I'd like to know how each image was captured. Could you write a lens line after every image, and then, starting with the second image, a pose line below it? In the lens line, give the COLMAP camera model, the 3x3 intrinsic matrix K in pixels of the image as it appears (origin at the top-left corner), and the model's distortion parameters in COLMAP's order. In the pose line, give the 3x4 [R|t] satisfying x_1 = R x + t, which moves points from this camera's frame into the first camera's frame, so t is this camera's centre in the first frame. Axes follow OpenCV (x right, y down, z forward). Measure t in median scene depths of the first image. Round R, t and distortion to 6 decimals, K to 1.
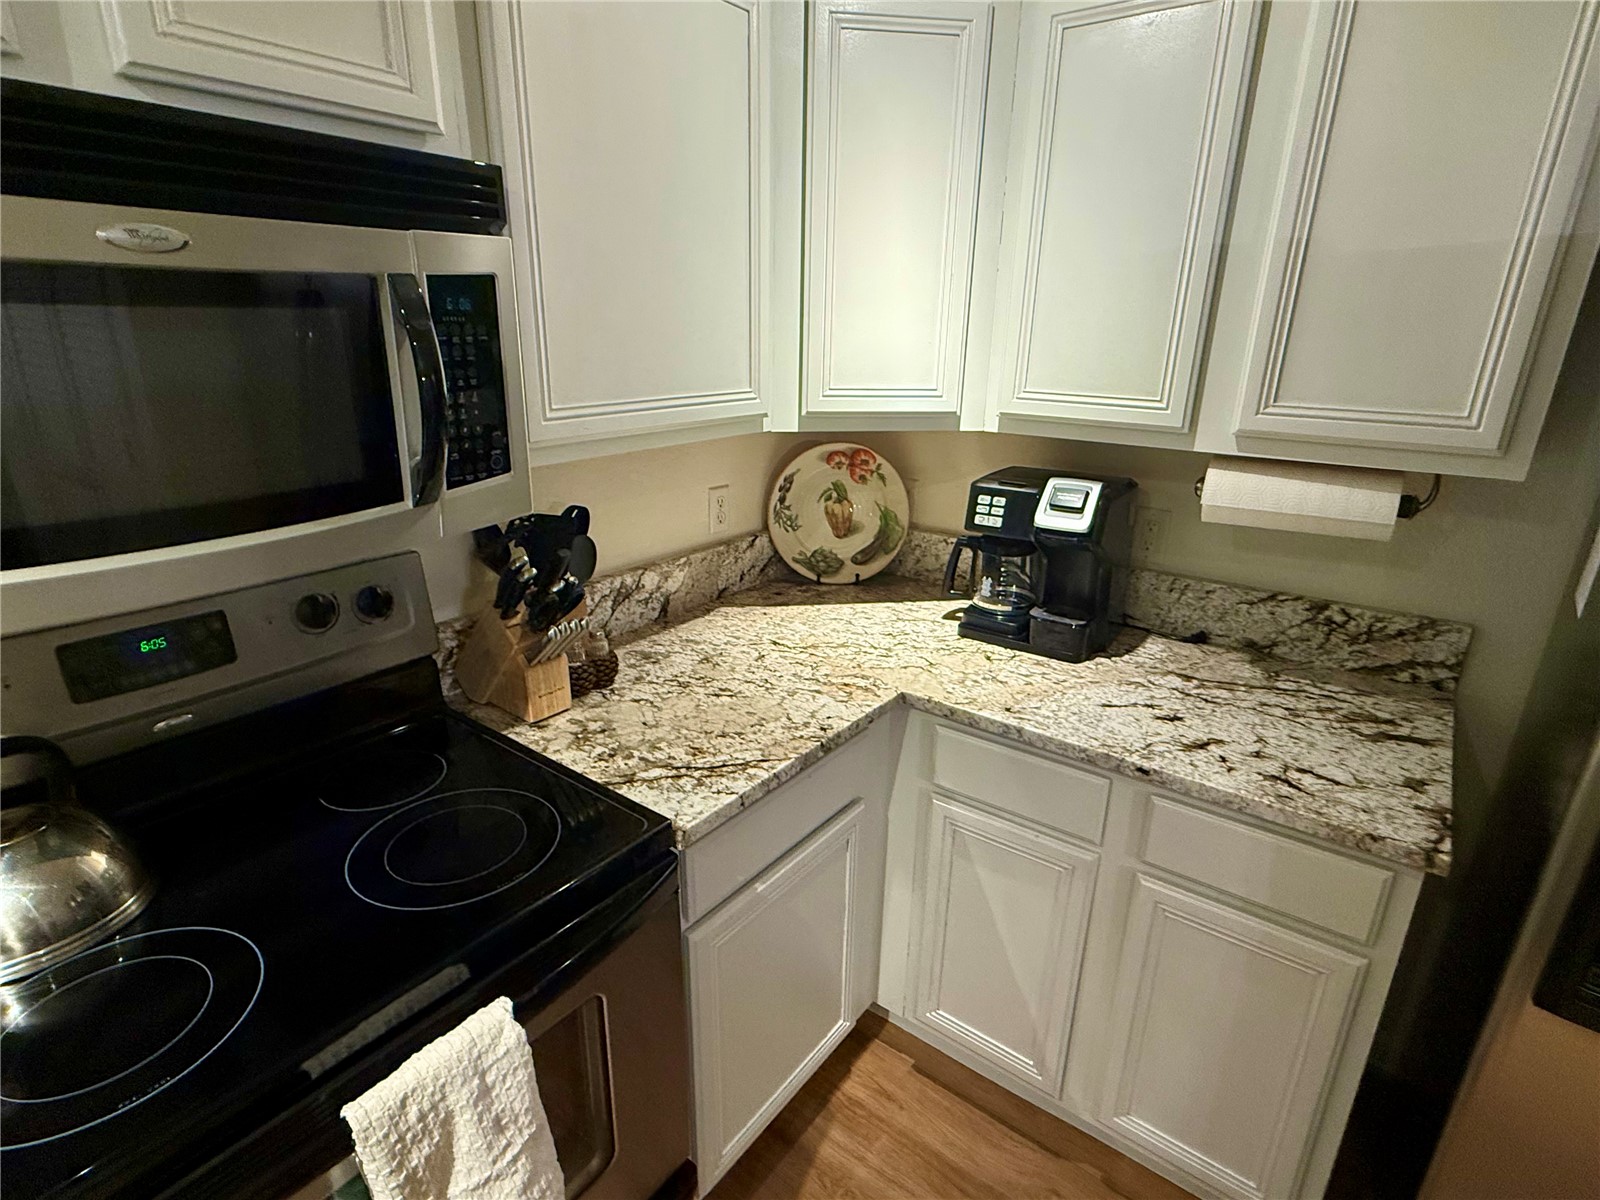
lens RADIAL K [[799.8, 0, 791.8], [0, 799.8, 598.7], [0, 0, 1]] dist [-0.003312, -0.000868]
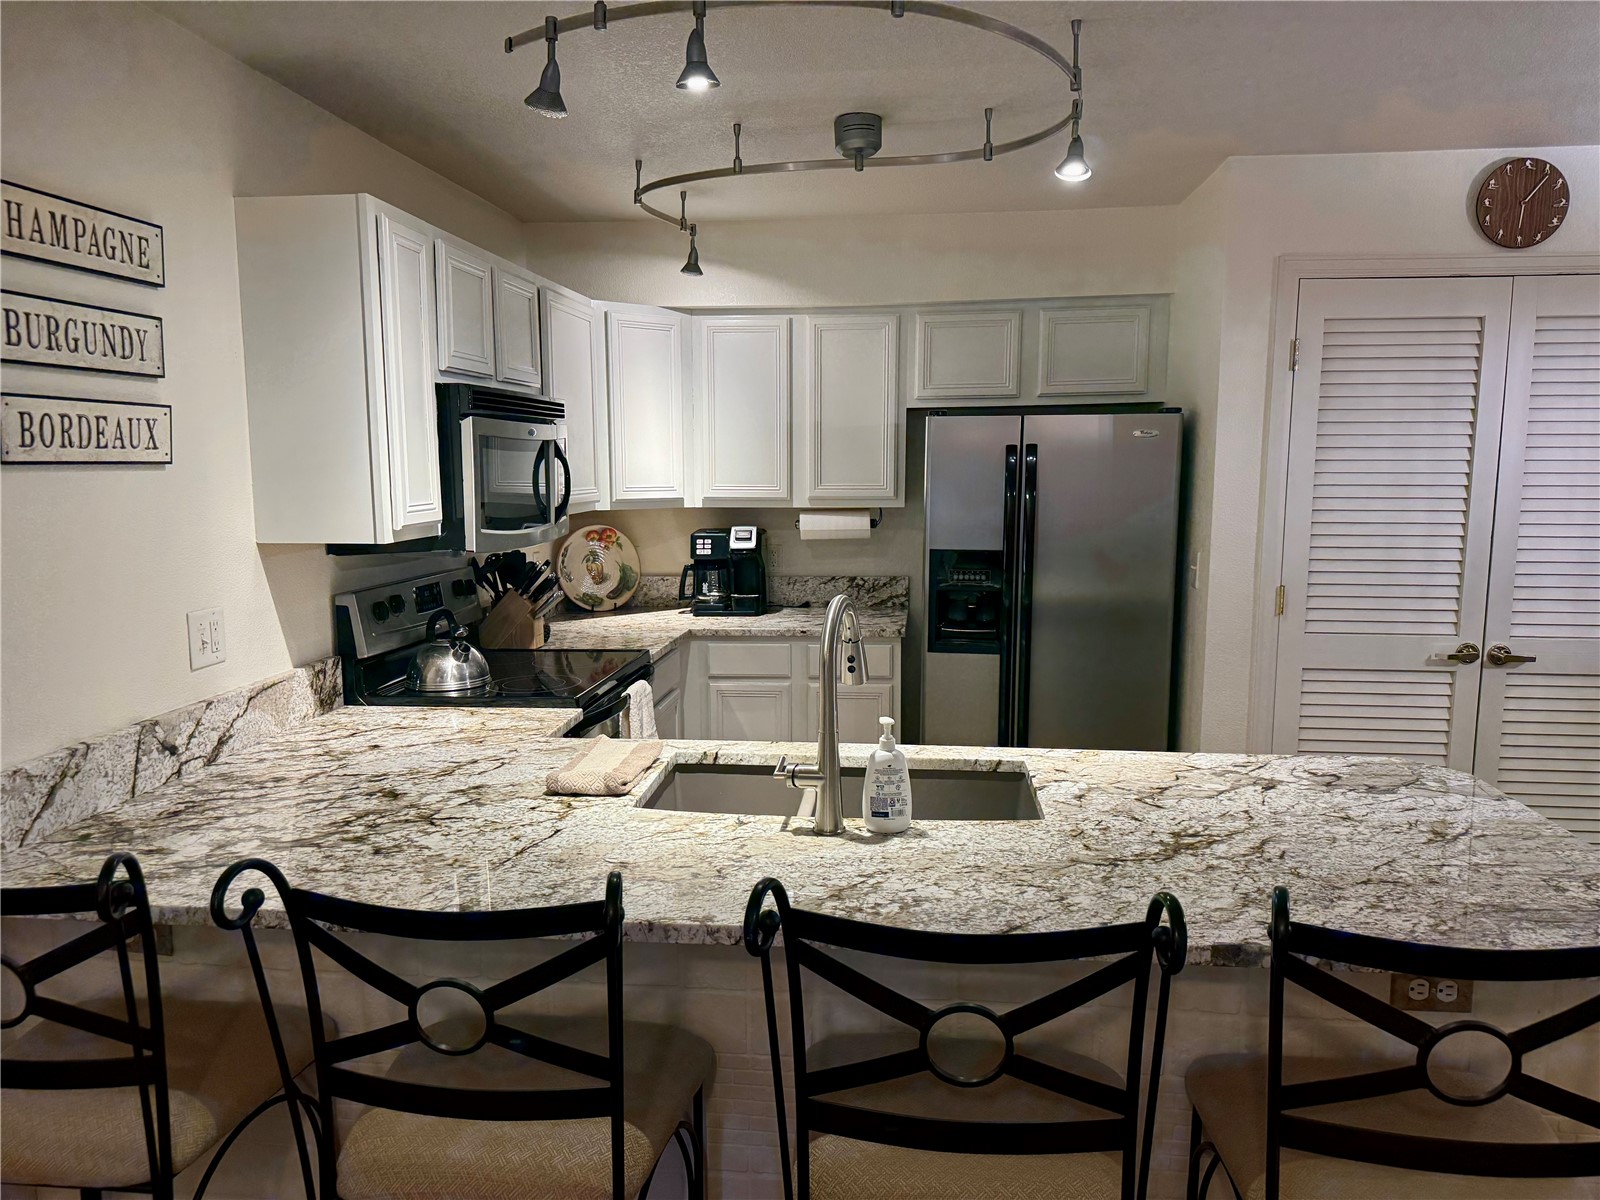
lens RADIAL K [[1110.1, 0, 800.4], [0, 1110.1, 603.5], [0, 0, 1]] dist [0.000545, 0.000018]
pose [[0.848979, -0.082014, 0.522023, -1.015207], [0.183161, 0.972313, -0.145121, 0.479082], [-0.495668, 0.218819, 0.840495, -1.415688]]
